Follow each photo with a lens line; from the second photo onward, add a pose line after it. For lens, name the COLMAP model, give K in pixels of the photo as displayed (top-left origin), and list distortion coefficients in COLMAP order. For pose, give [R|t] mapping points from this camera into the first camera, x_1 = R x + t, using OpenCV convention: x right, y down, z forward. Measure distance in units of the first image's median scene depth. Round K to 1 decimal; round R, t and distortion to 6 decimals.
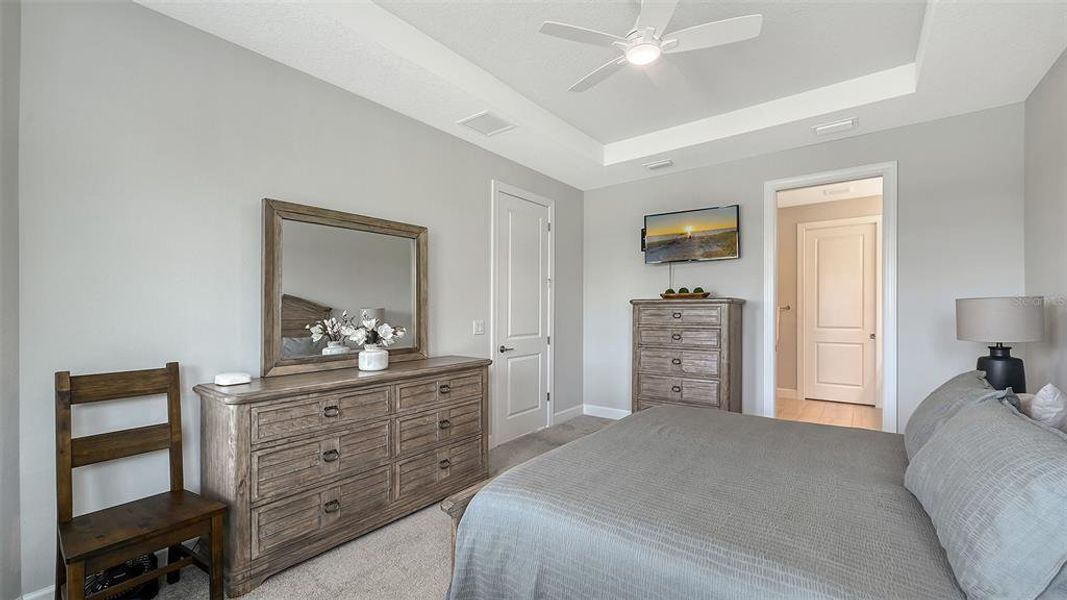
lens RADIAL K [[422.4, 0, 539.8], [0, 422.4, 303.5], [0, 0, 1]] dist [-0.005991, 0.000206]
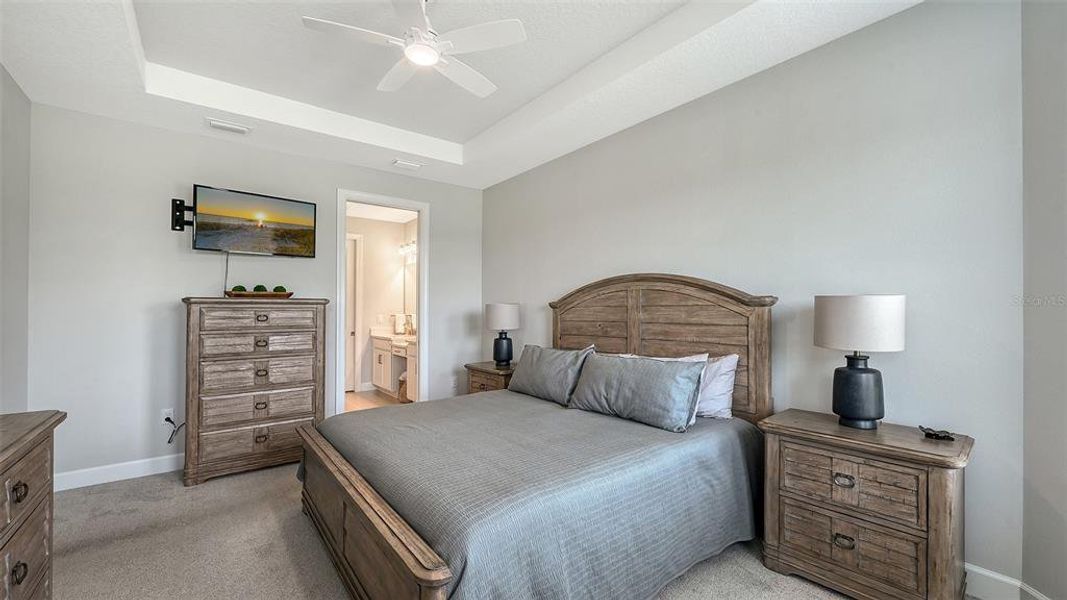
lens RADIAL K [[422.4, 0, 537.0], [0, 422.4, 307.6], [0, 0, 1]] dist [-0.005991, 0.000206]
pose [[0.244788, 0.008635, 0.969538, -0.356906], [-0.012635, 0.999904, -0.005715, 0.005627], [-0.969494, -0.010851, 0.244873, 0.266009]]
